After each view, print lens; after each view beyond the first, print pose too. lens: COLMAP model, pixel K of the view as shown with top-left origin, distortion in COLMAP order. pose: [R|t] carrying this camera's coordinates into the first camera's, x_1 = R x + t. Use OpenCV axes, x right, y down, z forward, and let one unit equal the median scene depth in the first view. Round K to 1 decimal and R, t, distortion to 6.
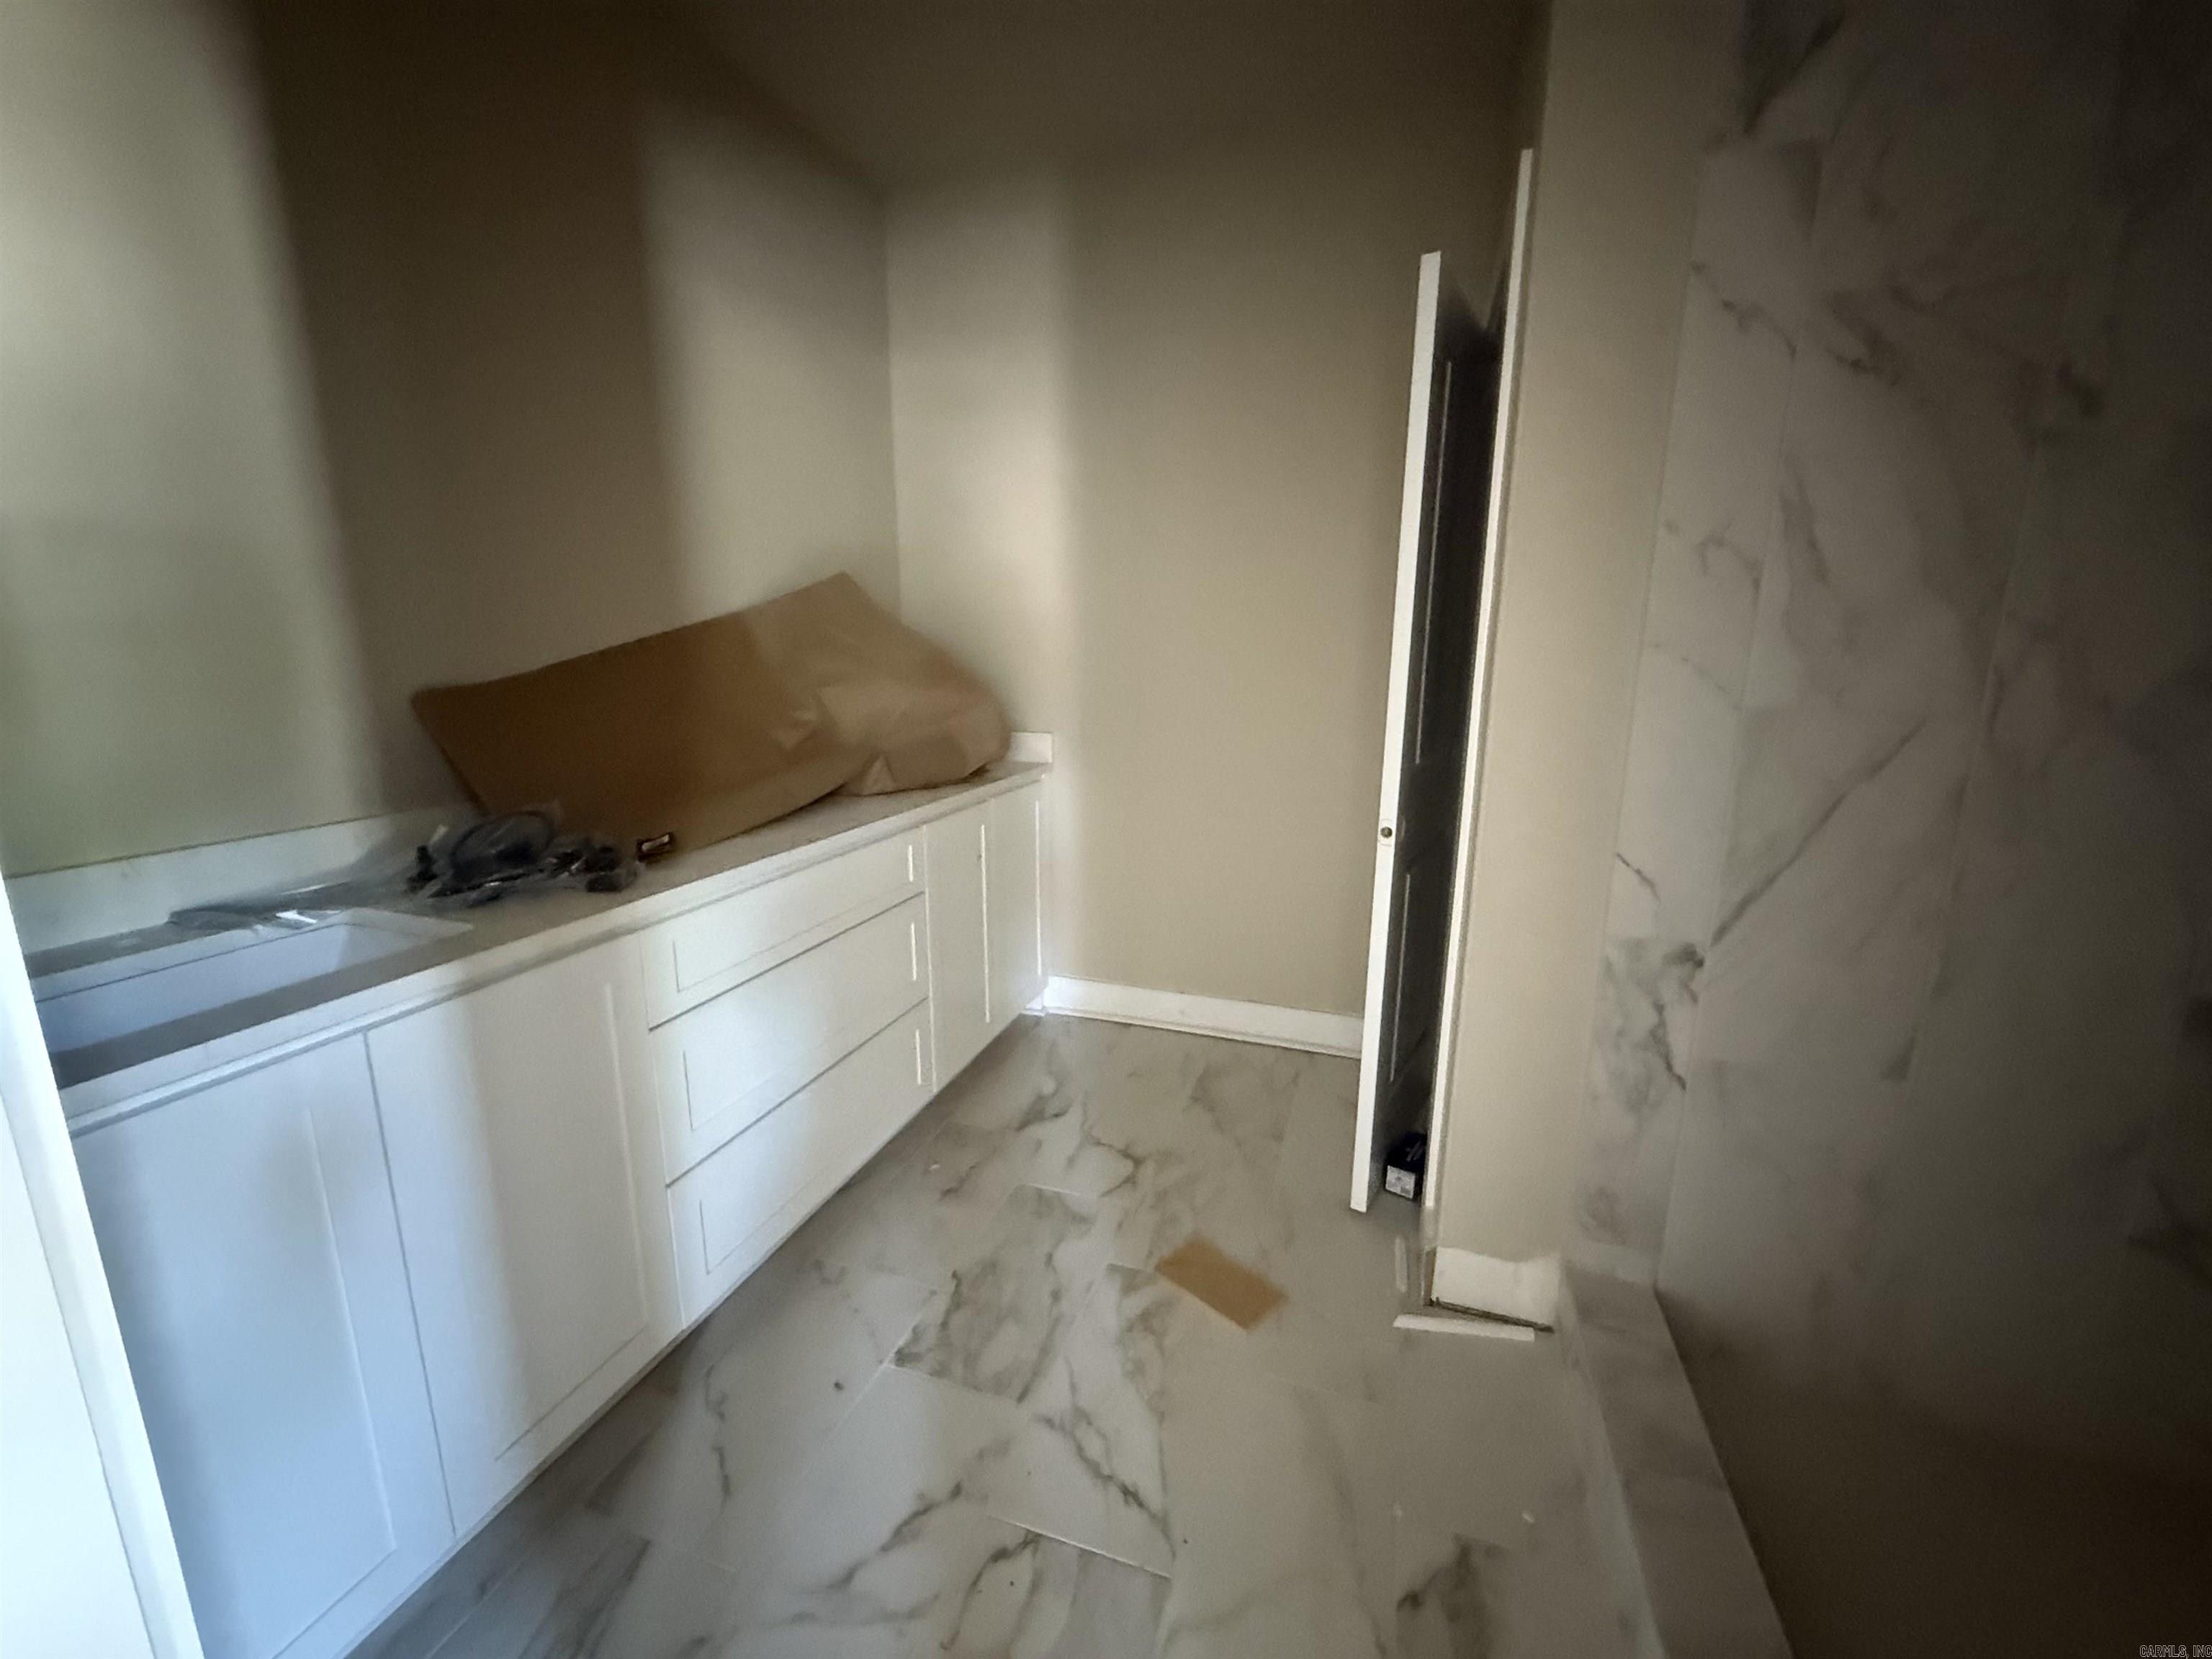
lens RADIAL K [[884.4, 0, 1097.2], [0, 884.4, 826.9], [0, 0, 1]] dist [-0.003455, 0.001211]
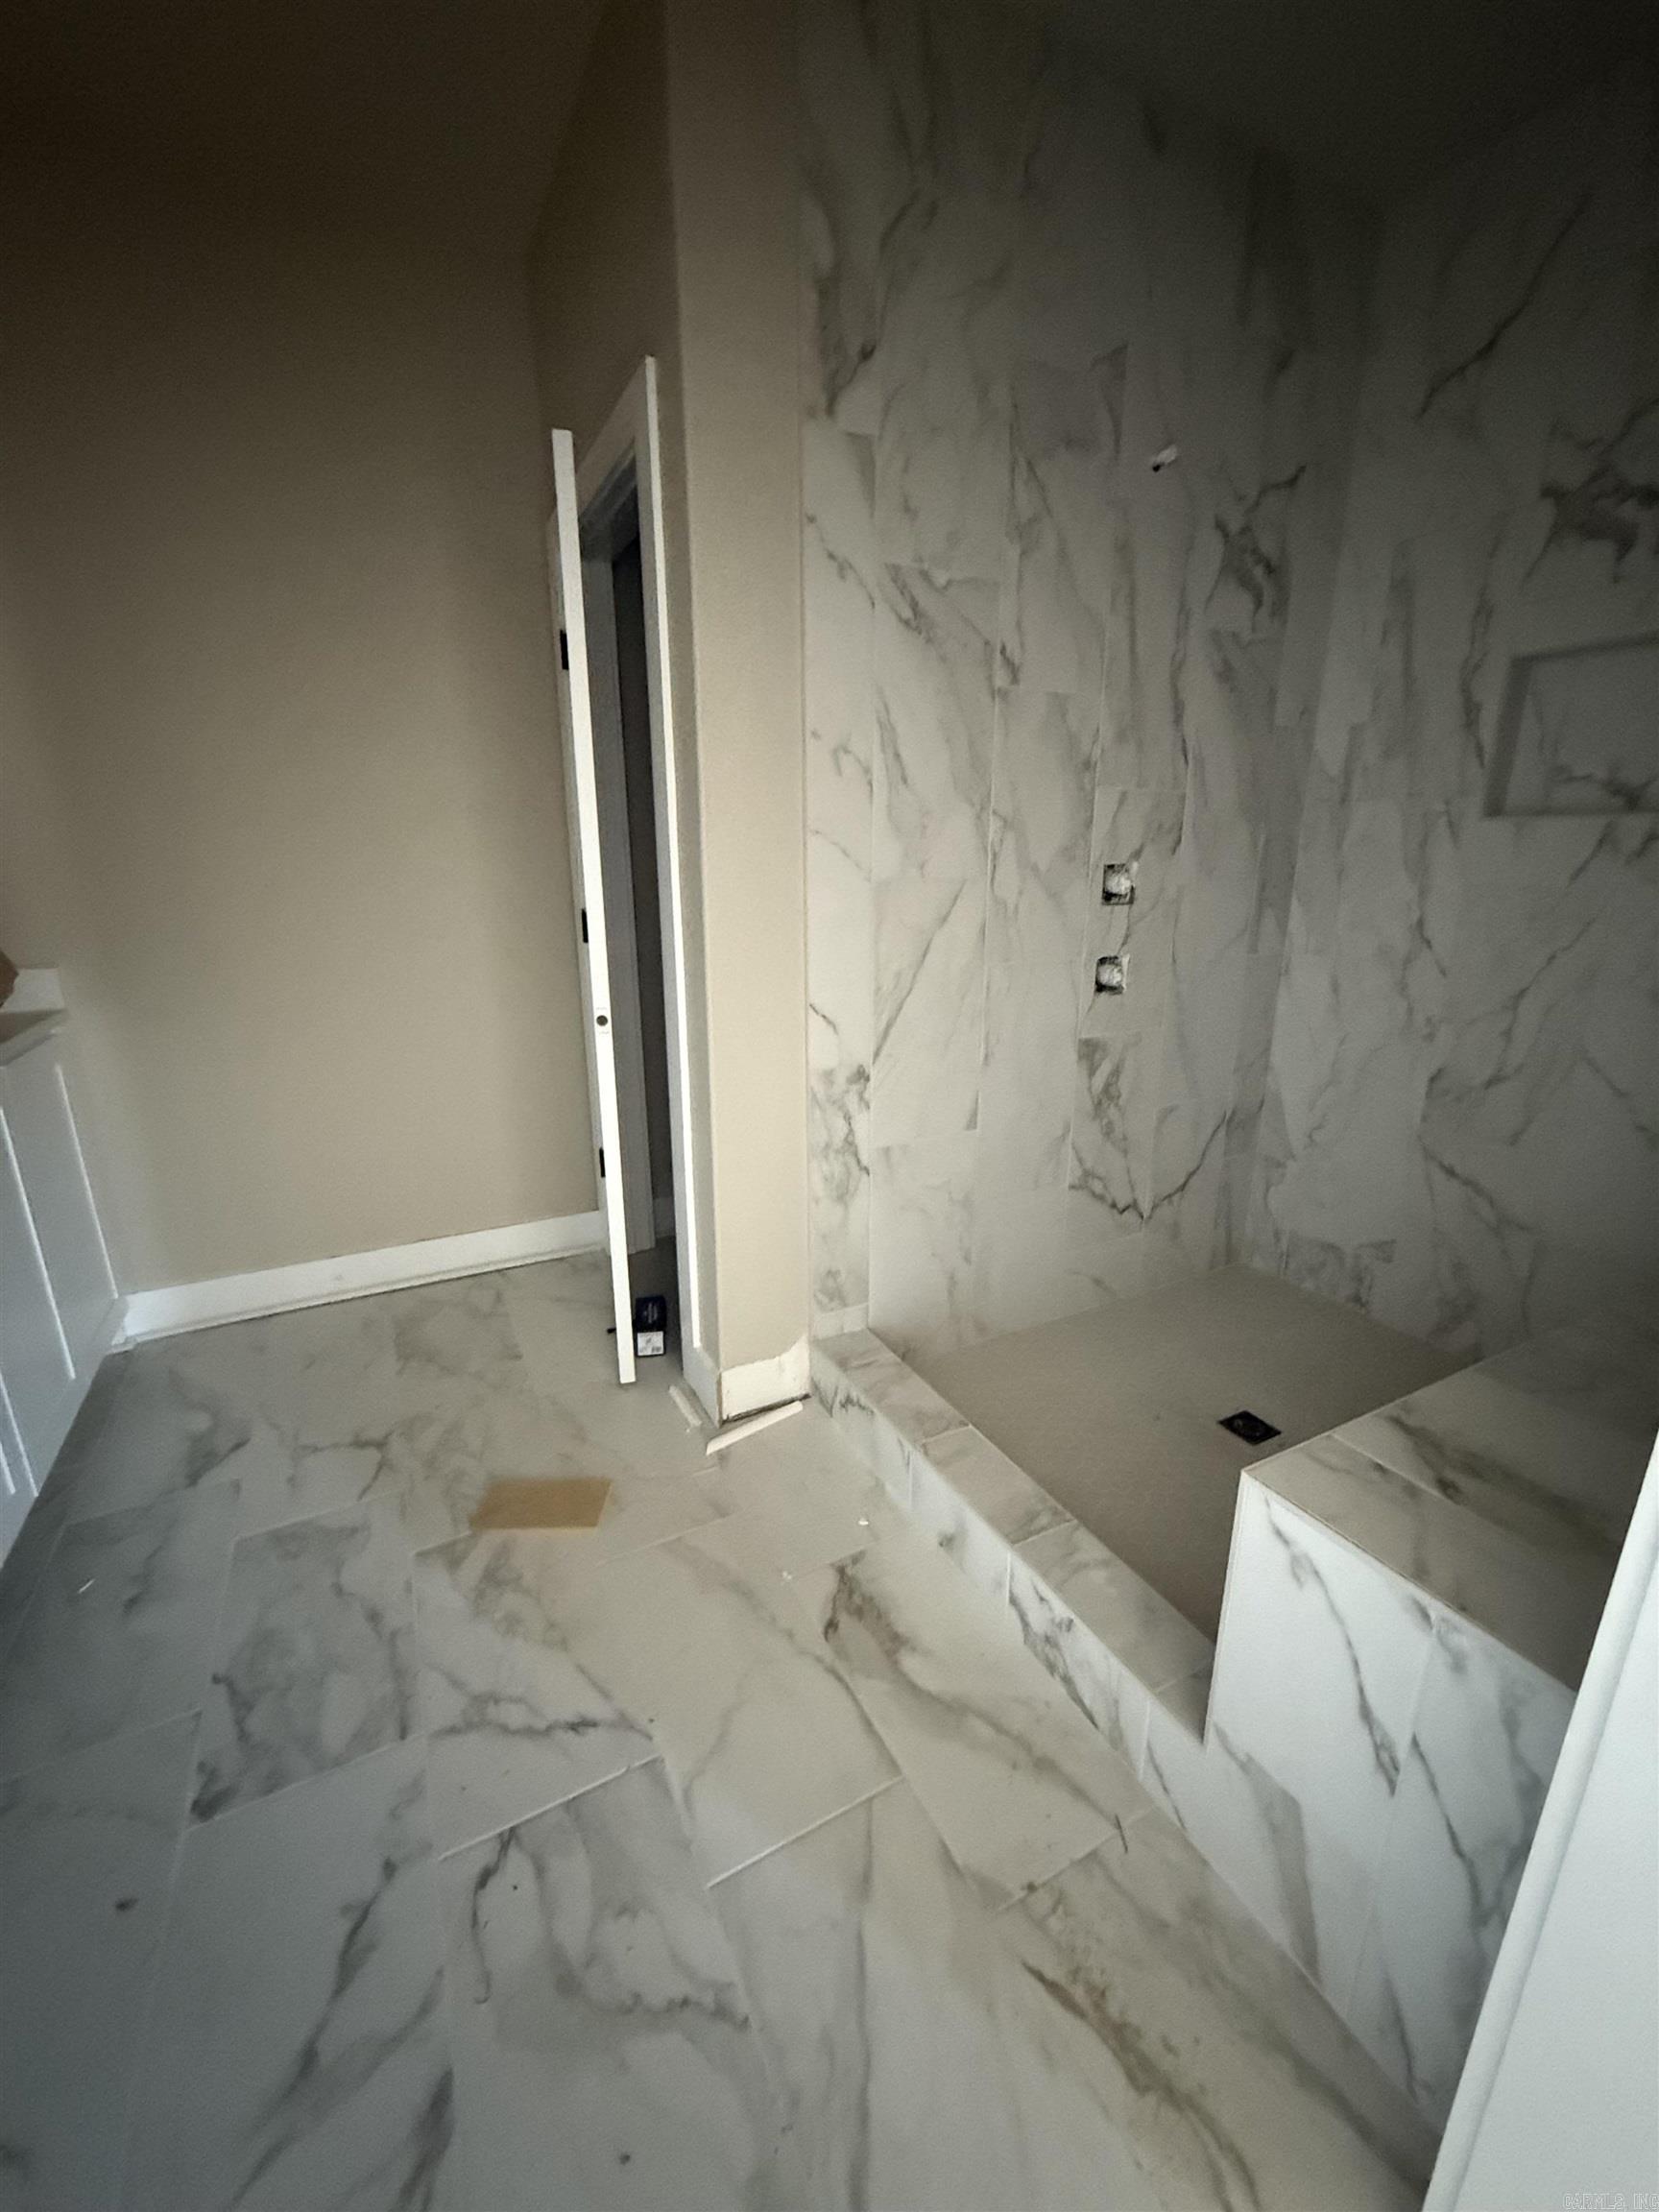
lens RADIAL K [[884.4, 0, 822.0], [0, 884.4, 1105.6], [0, 0, 1]] dist [-0.003455, 0.001211]
pose [[0.687864, -0.203184, 0.696821, -0.274637], [0.155743, 0.978976, 0.131717, 0.009063], [-0.708934, 0.017922, 0.705047, 0.107468]]
